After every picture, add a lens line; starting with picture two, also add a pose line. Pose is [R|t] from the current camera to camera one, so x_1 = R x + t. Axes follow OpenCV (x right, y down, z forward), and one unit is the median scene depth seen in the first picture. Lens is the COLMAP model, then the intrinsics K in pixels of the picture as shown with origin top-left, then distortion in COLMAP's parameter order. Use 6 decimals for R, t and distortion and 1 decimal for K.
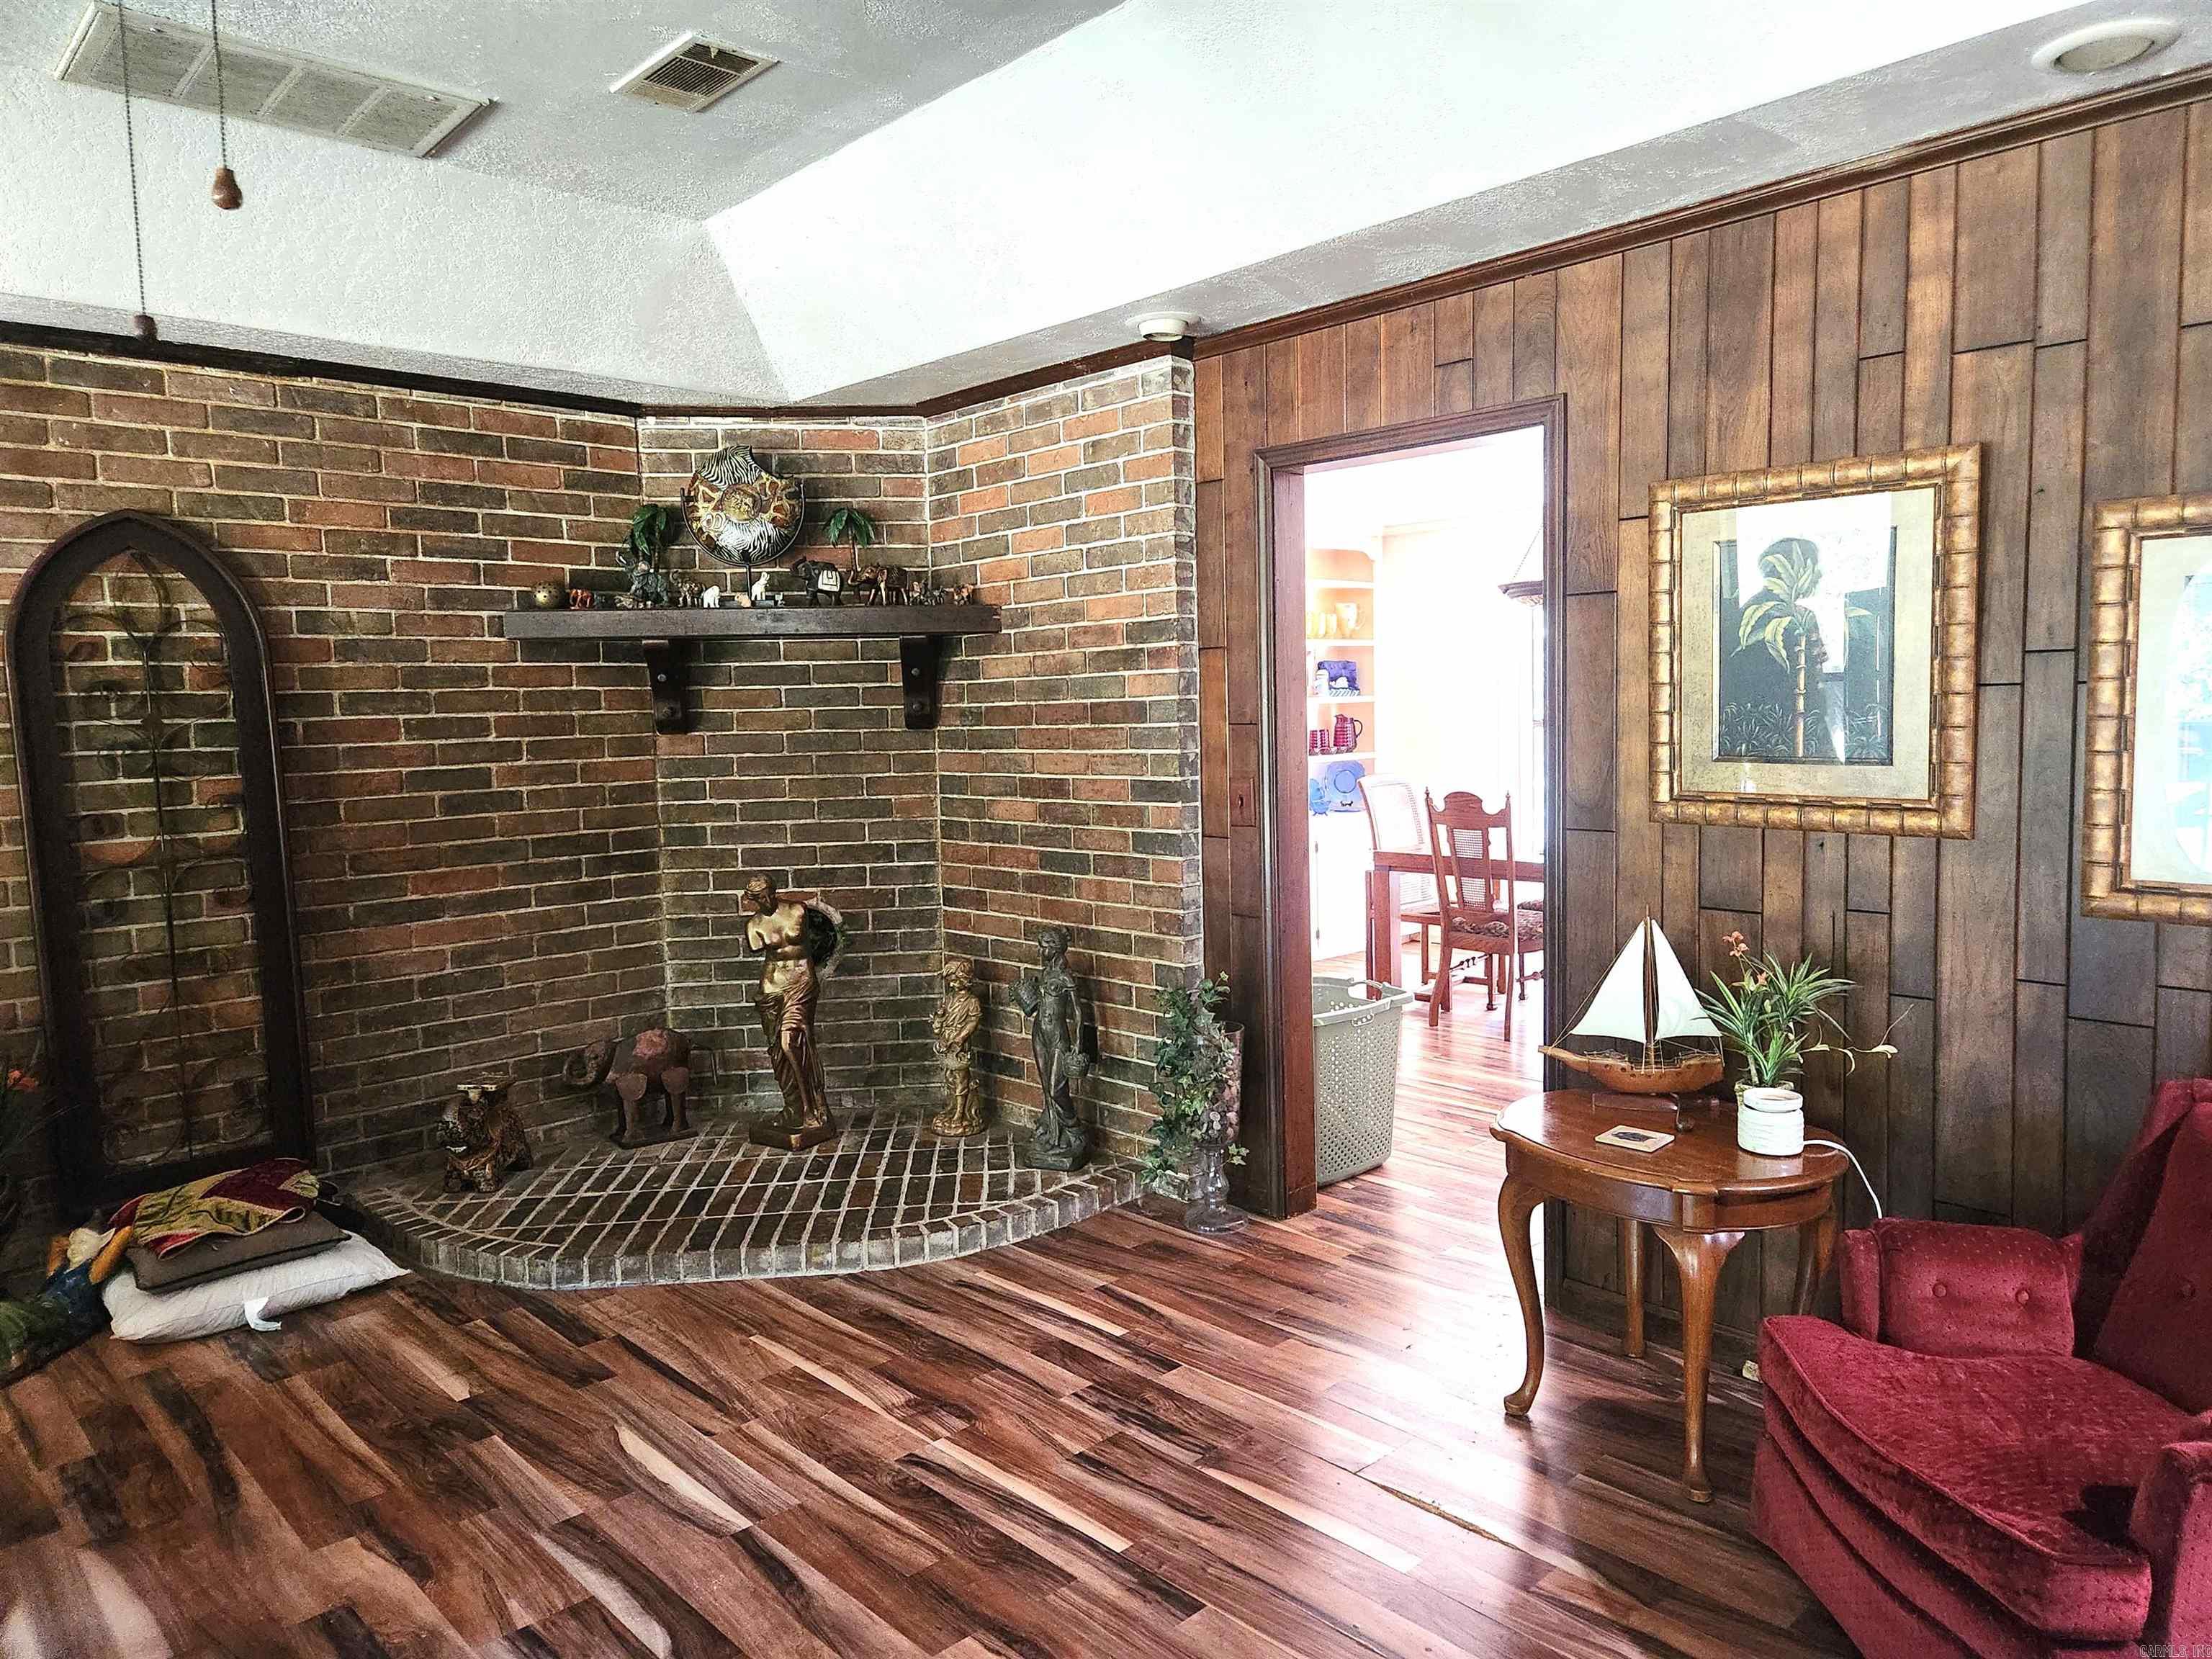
lens RADIAL K [[1486.7, 0, 1122.1], [0, 1486.7, 808.9], [0, 0, 1]] dist [0.075263, -0.065731]
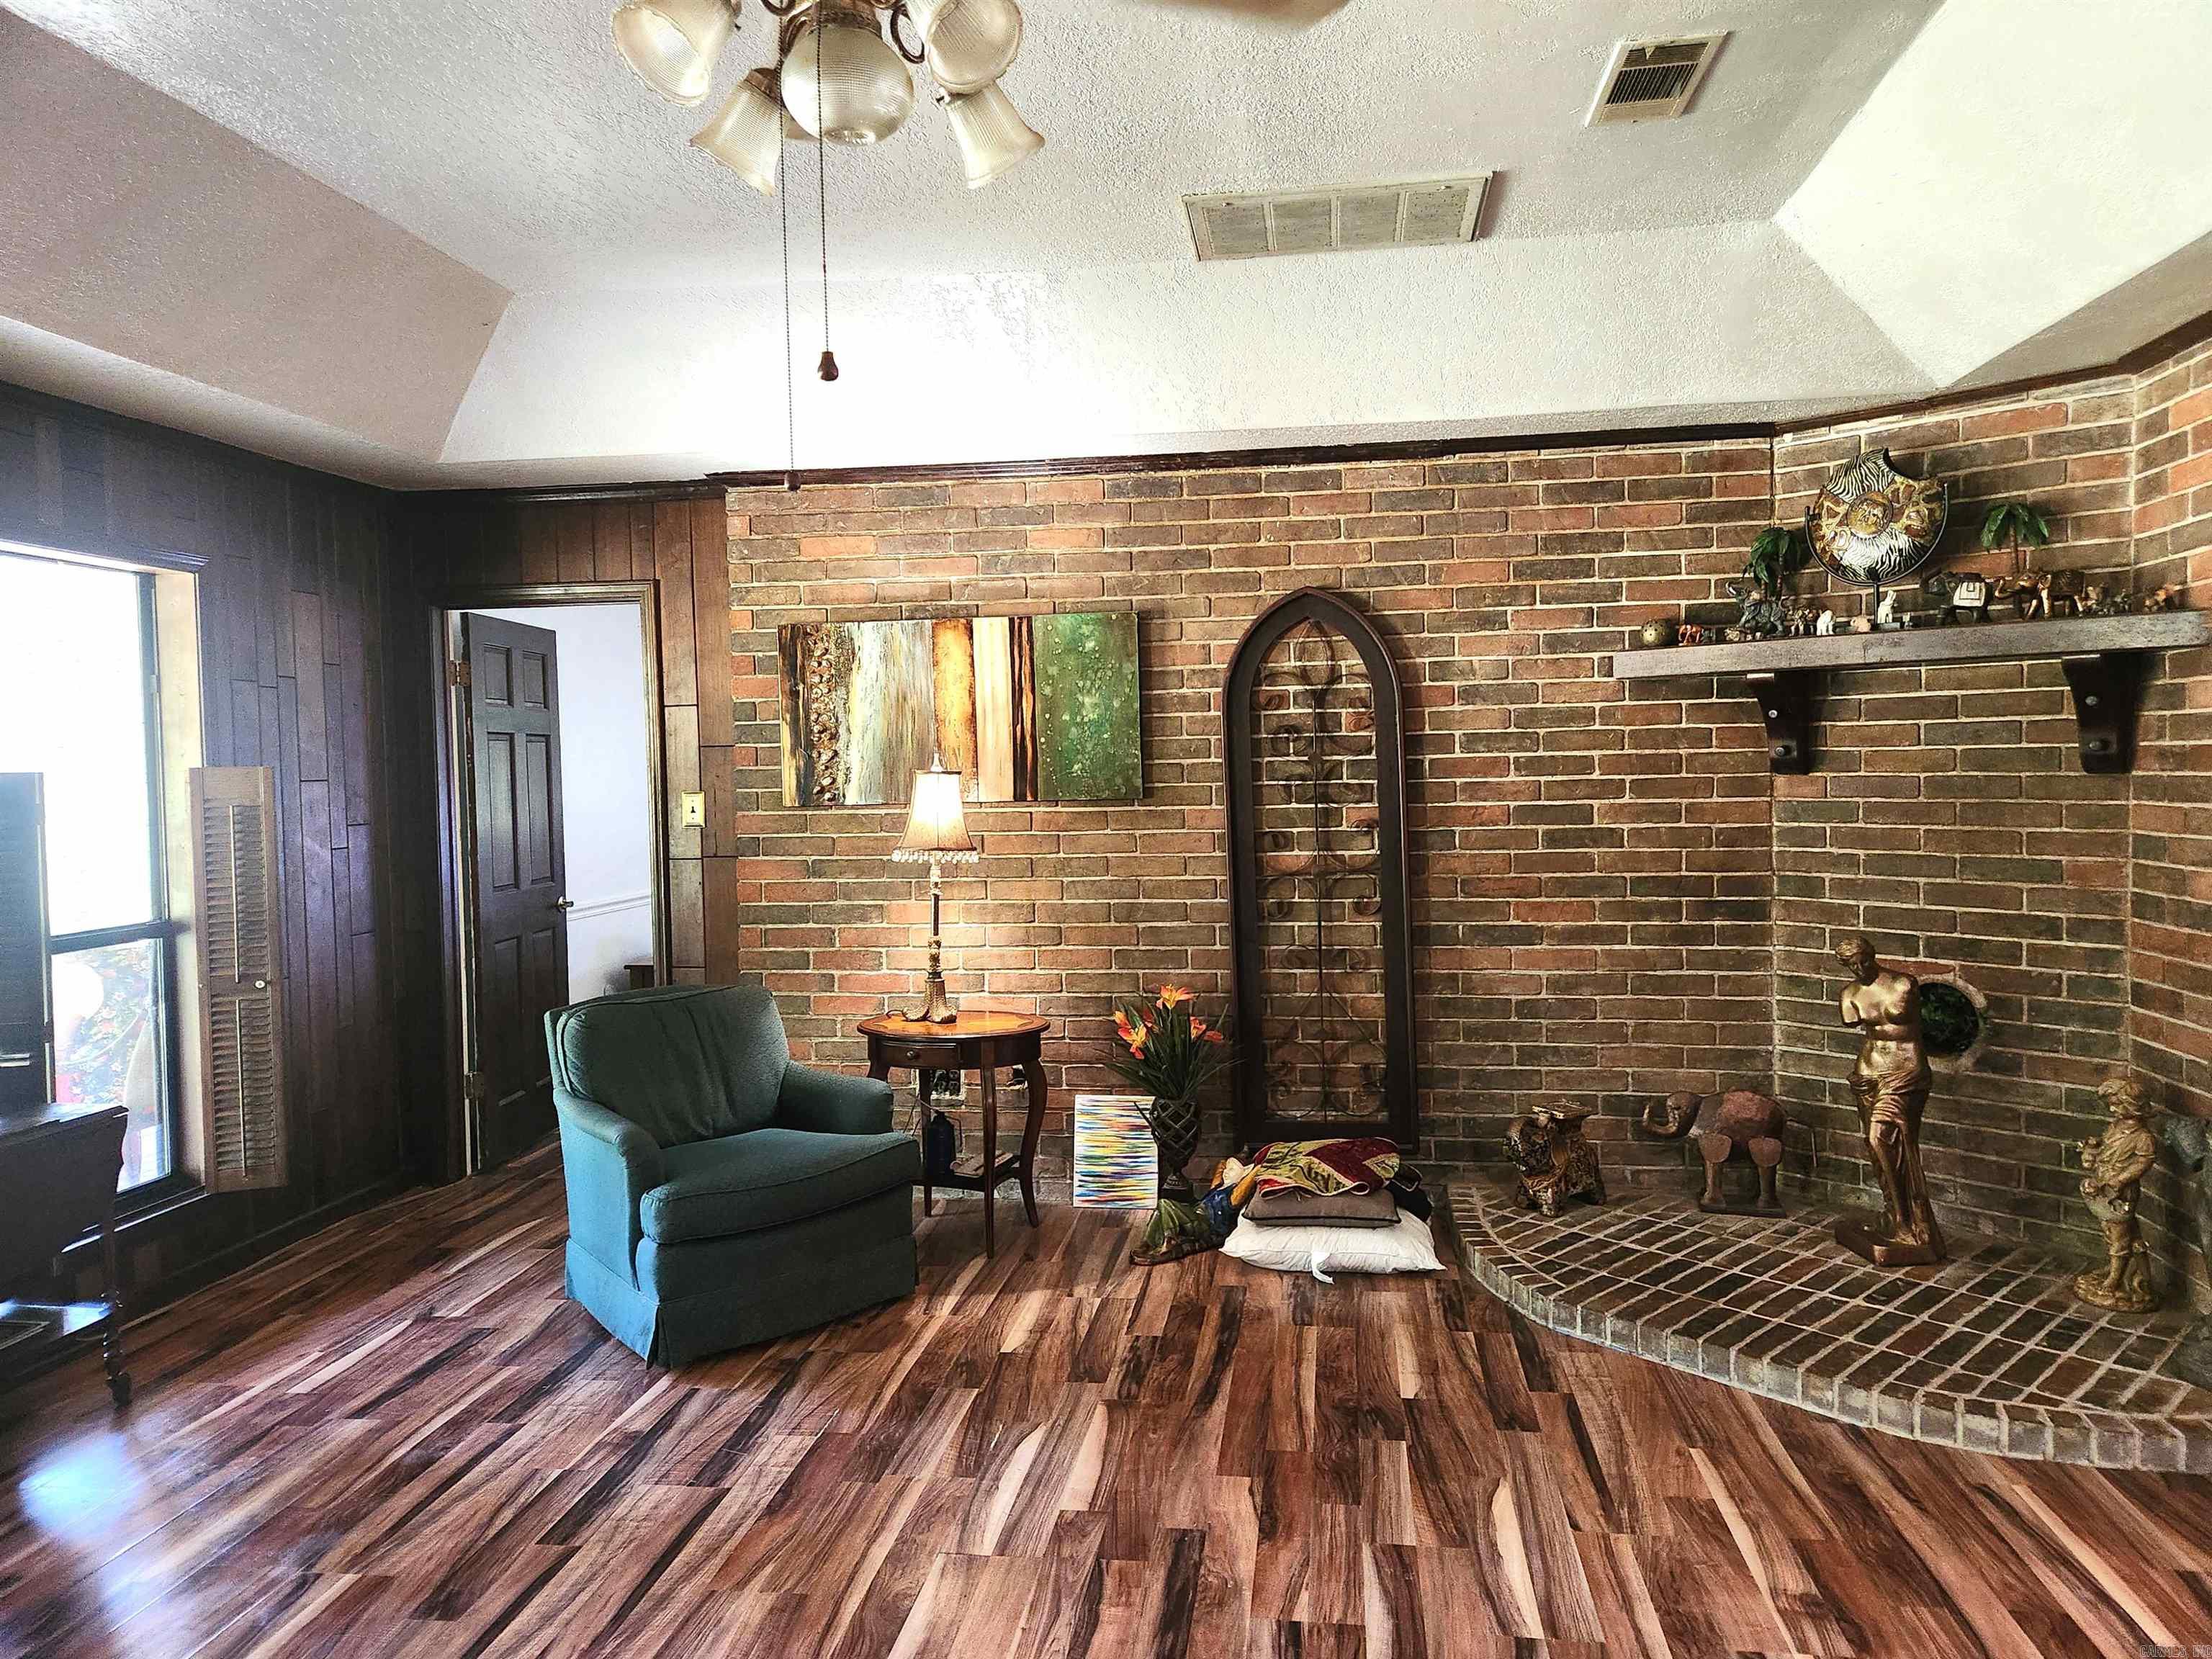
lens RADIAL K [[1474.8, 0, 1138.8], [0, 1474.8, 800.4], [0, 0, 1]] dist [0.079123, -0.061397]
pose [[0.627180, 0.033748, -0.778143, 0.186061], [-0.053081, 0.998590, 0.000526, -0.015236], [0.777064, 0.040975, 0.628087, 0.130321]]
